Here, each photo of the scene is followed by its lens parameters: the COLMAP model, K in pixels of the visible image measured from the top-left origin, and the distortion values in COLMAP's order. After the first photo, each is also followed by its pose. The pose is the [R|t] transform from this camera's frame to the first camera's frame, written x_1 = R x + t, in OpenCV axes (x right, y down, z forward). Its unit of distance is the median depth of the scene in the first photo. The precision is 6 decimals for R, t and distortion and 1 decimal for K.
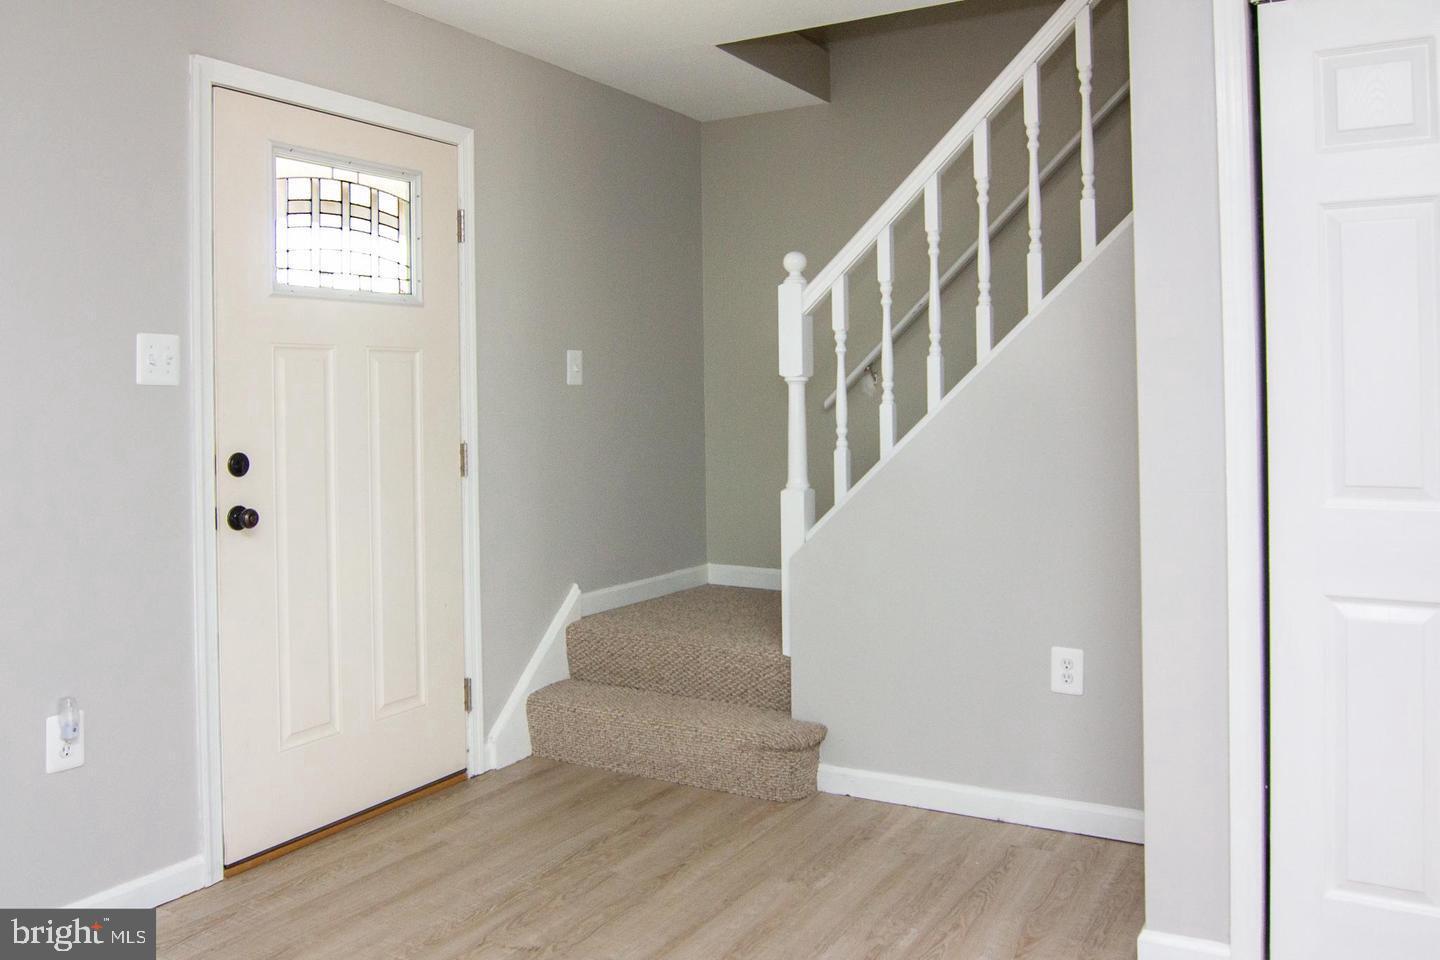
lens RADIAL K [[1189.0, 0, 720.6], [0, 1189.0, 393.4], [0, 0, 1]] dist [-0.012919, -0.004482]
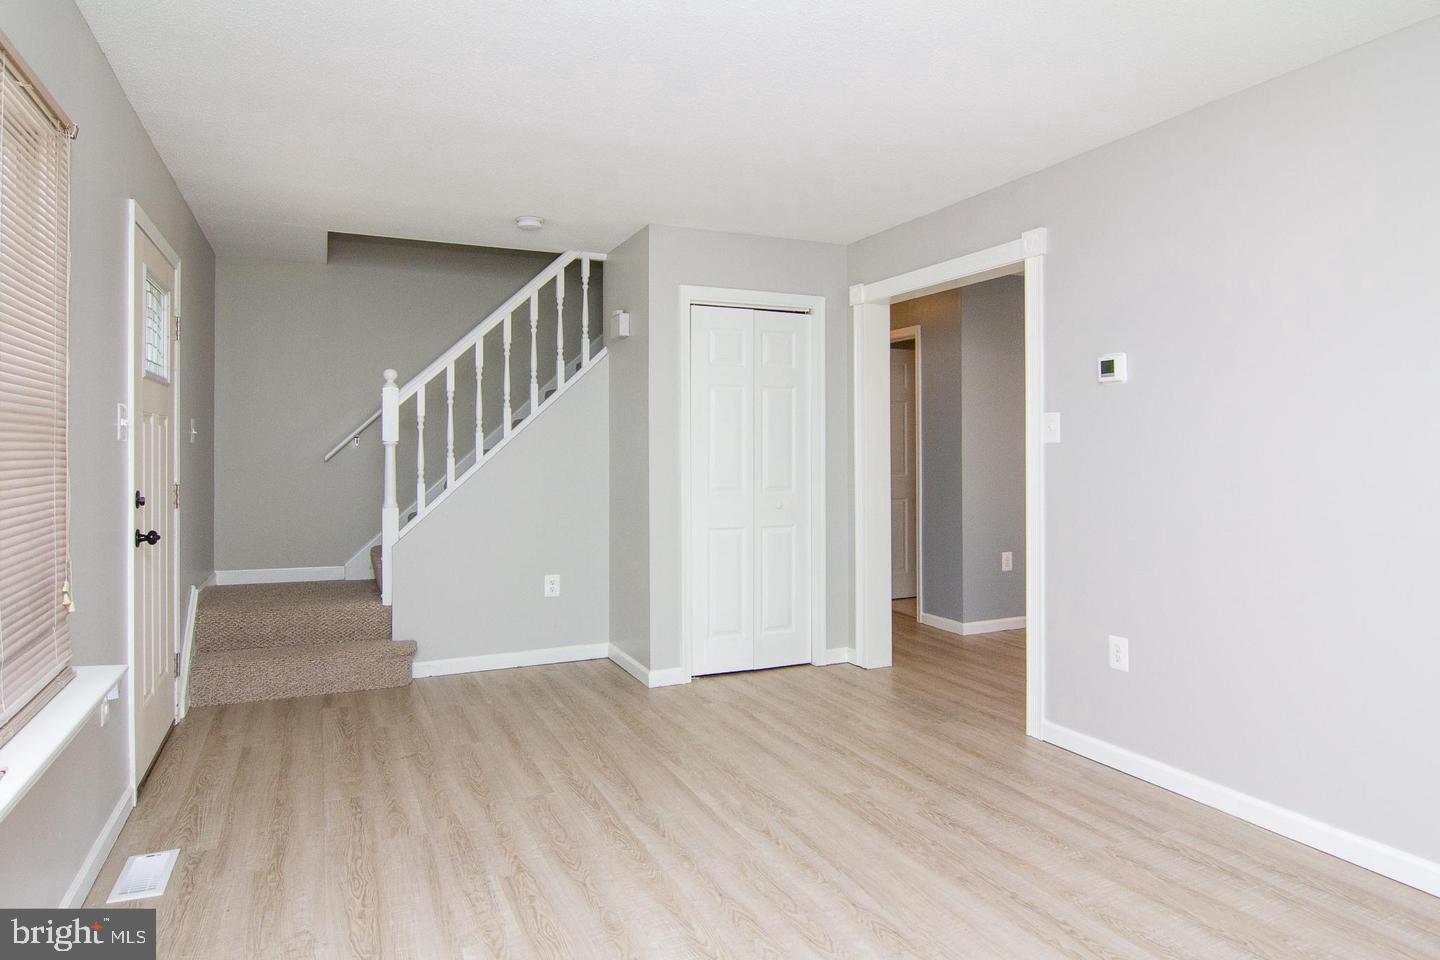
lens RADIAL K [[875.8, 0, 720.0], [0, 875.8, 480.0], [0, 0, 1]] dist [0.000436, 0.000151]
pose [[0.579463, -0.018468, 0.814789, -0.775568], [-0.008875, 0.999541, 0.028968, -0.000034], [-0.814950, -0.024017, 0.579033, -0.127947]]
